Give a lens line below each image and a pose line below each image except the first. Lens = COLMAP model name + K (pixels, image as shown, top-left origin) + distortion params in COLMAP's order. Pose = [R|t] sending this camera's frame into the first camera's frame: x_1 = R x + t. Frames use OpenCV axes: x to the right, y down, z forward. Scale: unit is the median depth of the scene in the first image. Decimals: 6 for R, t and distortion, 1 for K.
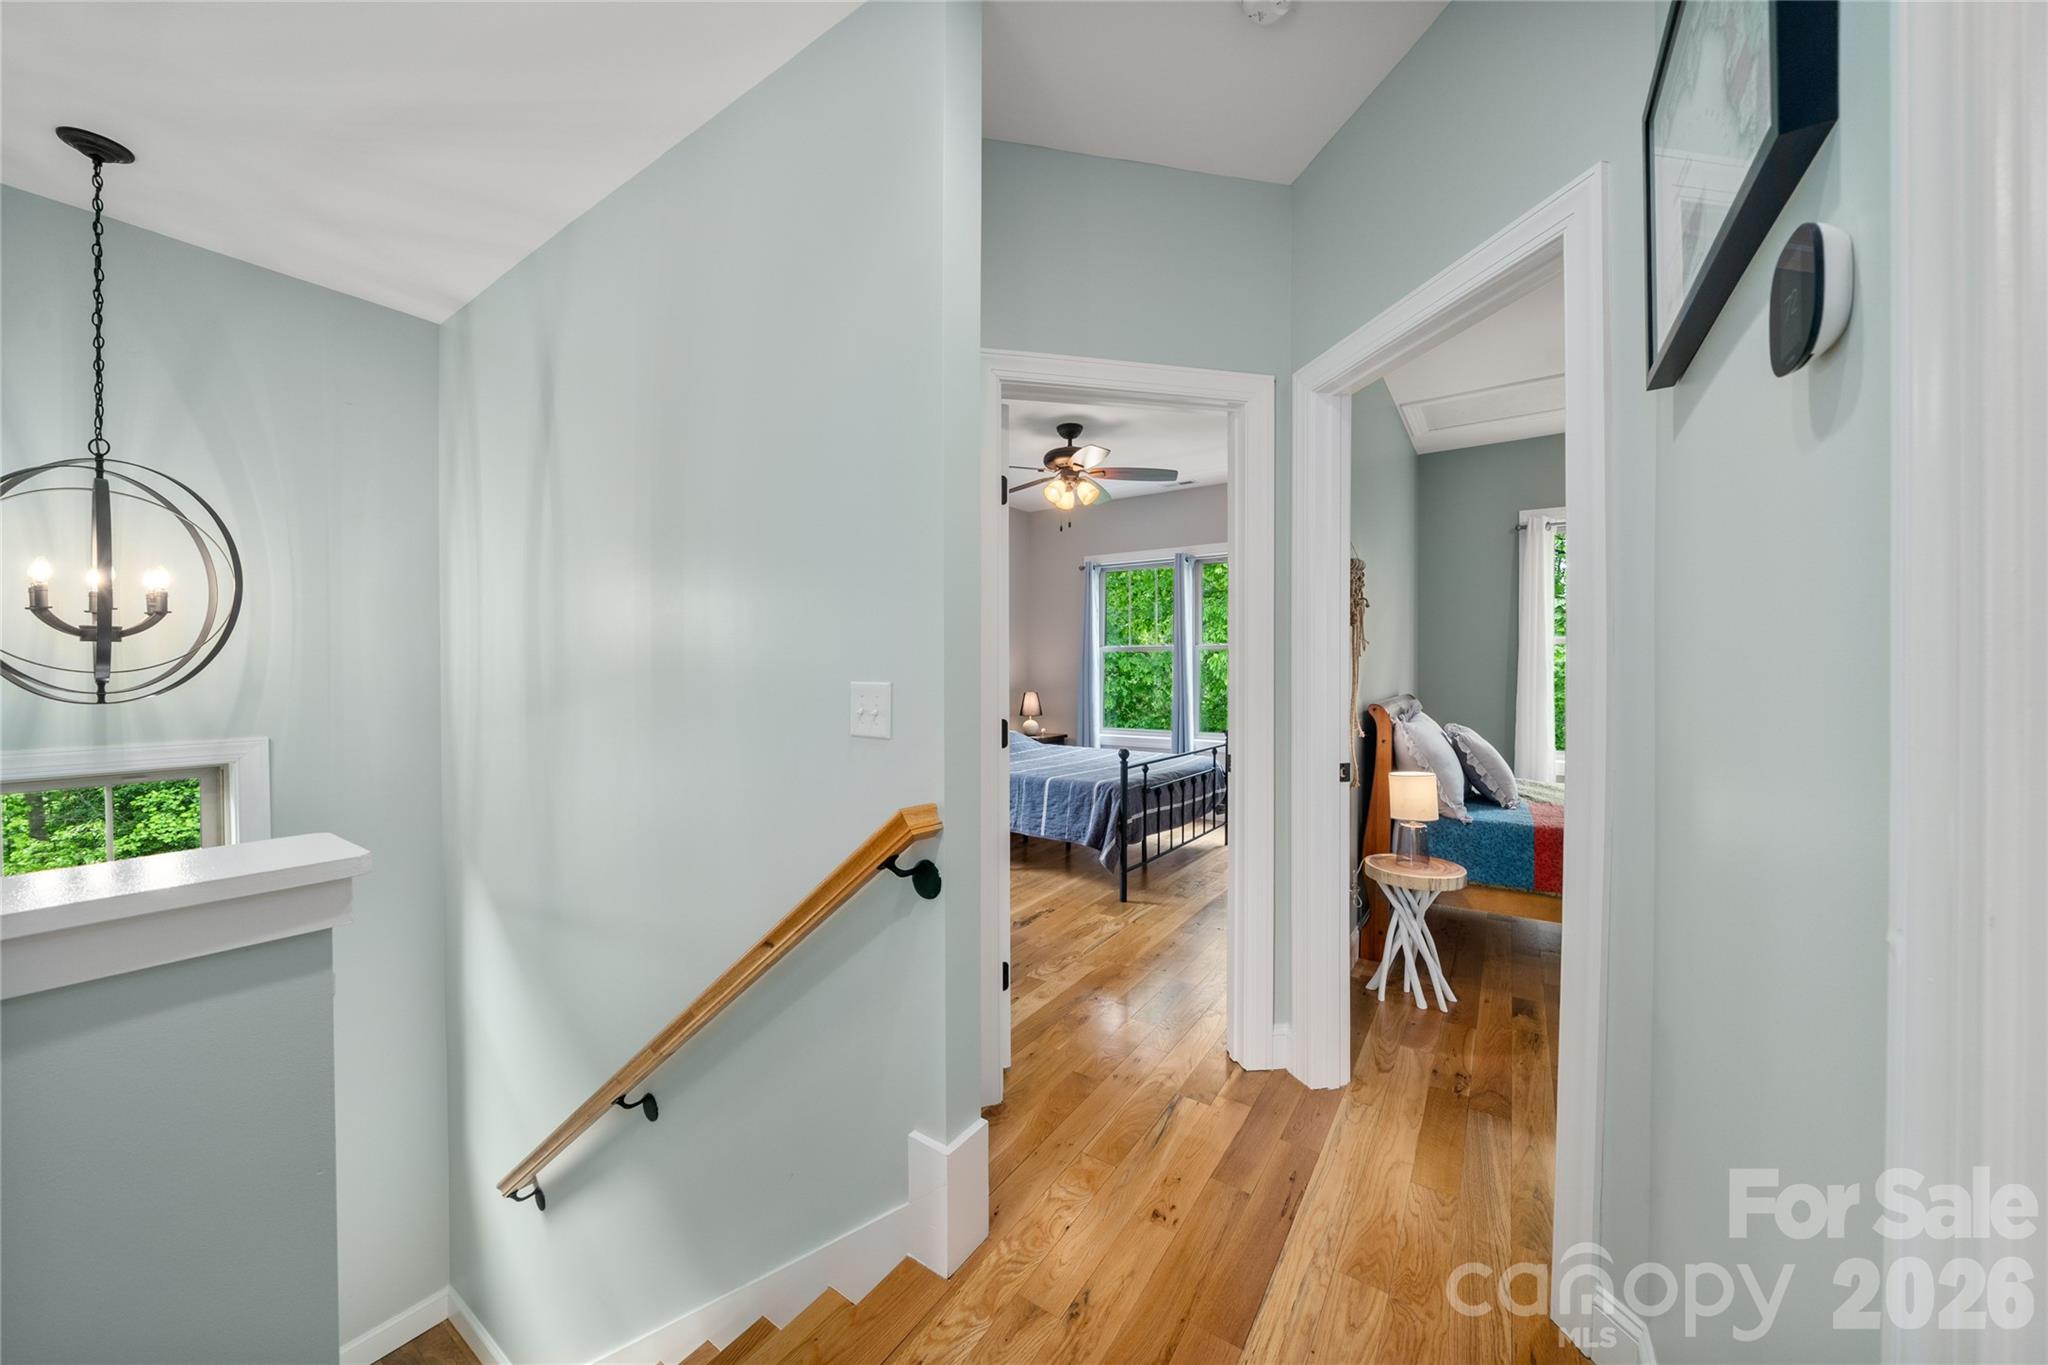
lens RADIAL K [[712.8, 0, 1028.3], [0, 712.8, 675.9], [0, 0, 1]] dist [-0.006974, 0.000225]
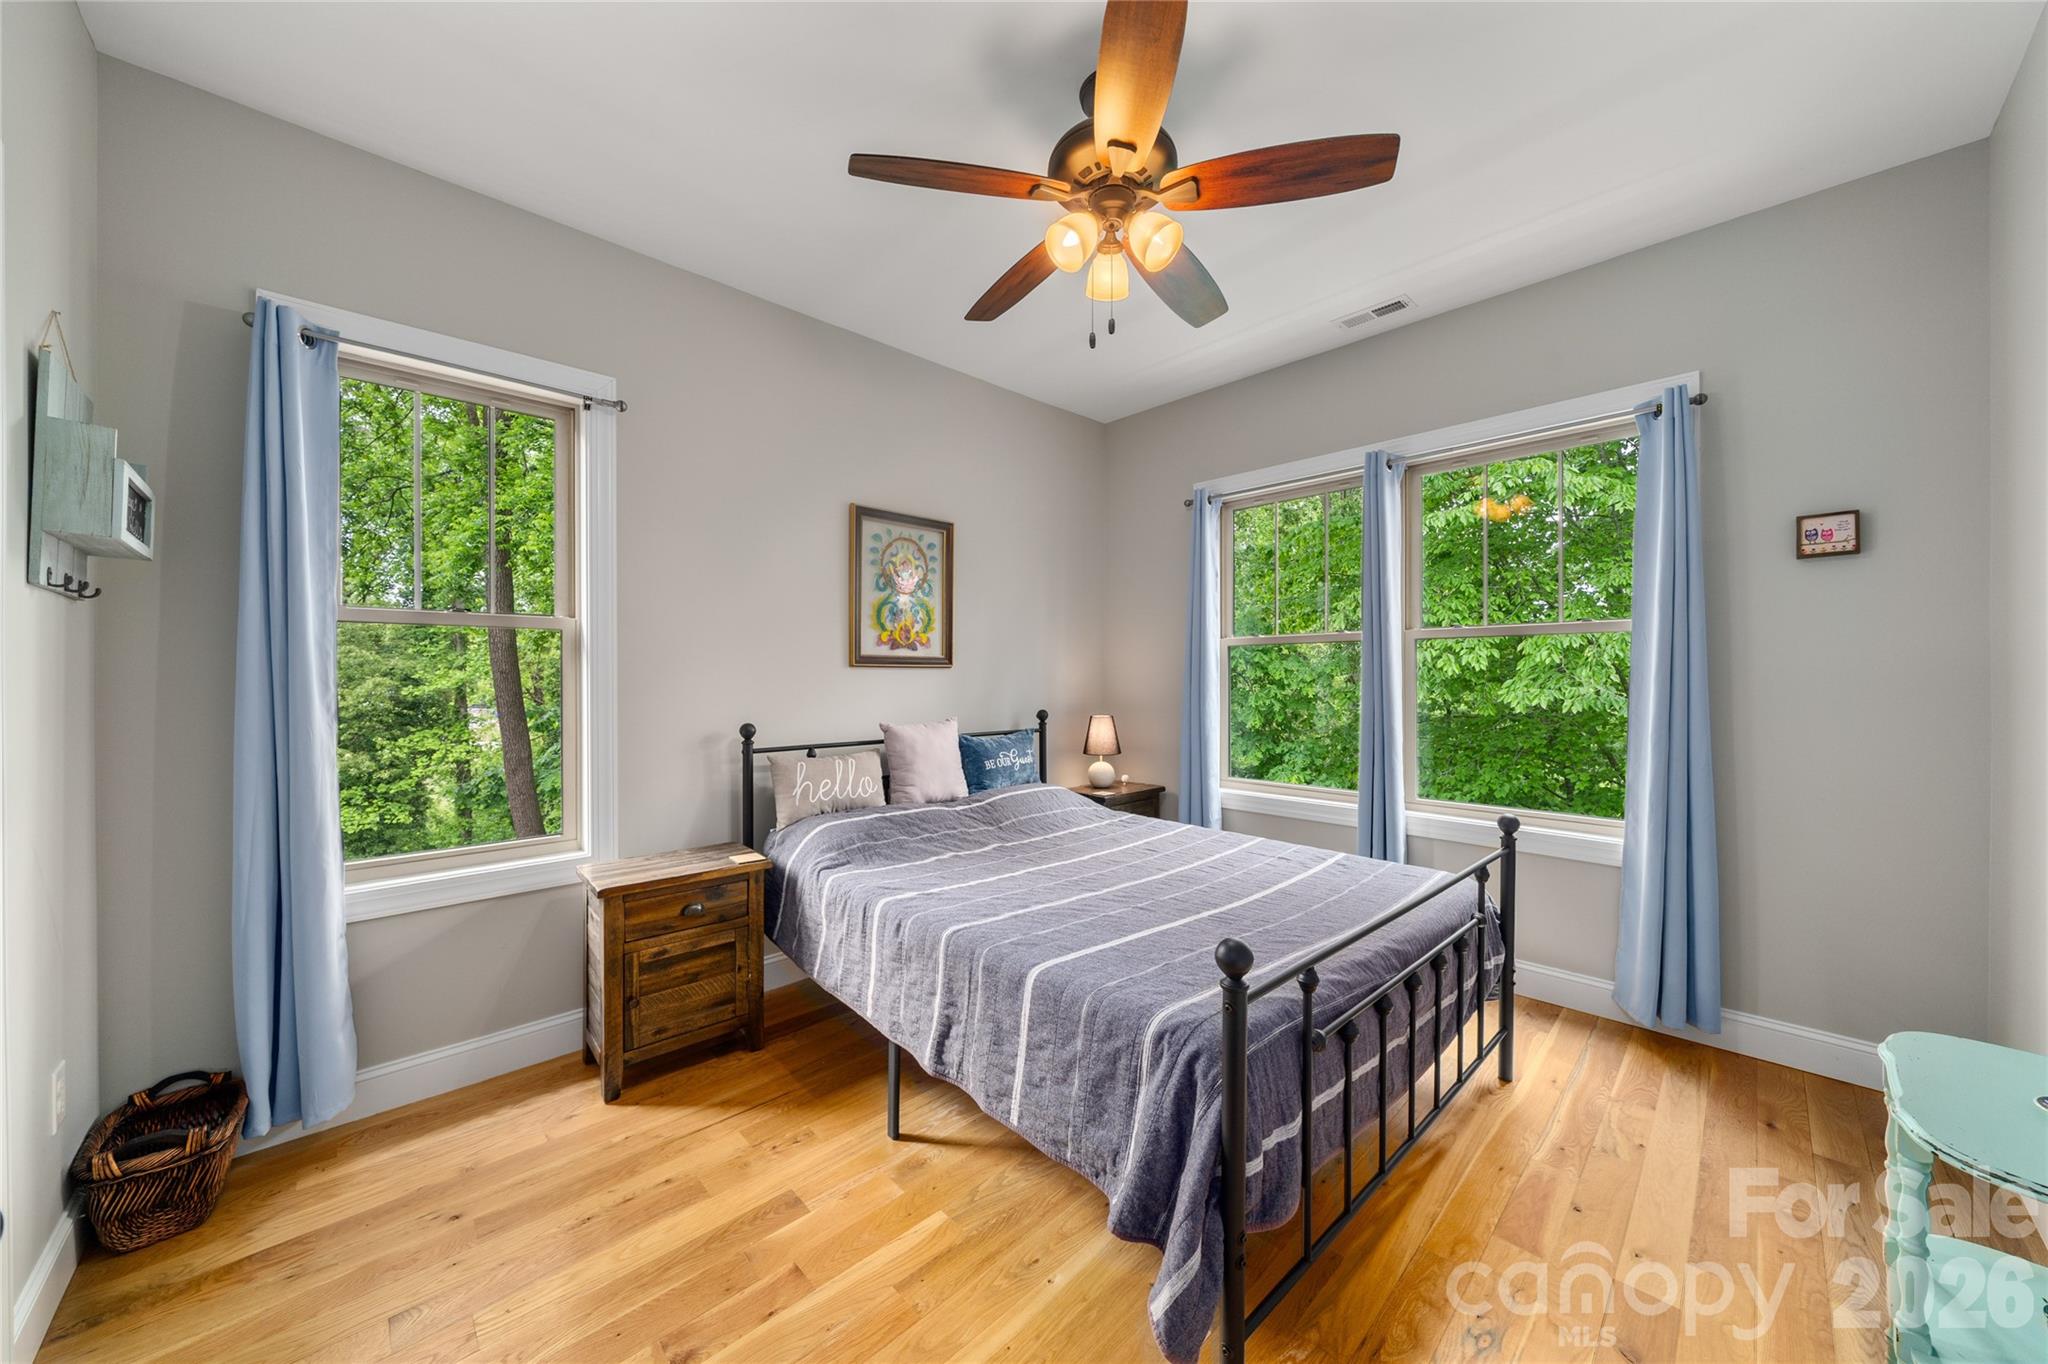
lens RADIAL K [[712.8, 0, 1028.3], [0, 712.8, 675.4], [0, 0, 1]] dist [-0.006974, 0.000225]
pose [[0.978634, -0.000175, -0.205611, 0.092701], [-0.001788, 0.999955, -0.009360, -0.005905], [0.205603, 0.009528, 0.978589, 0.572177]]
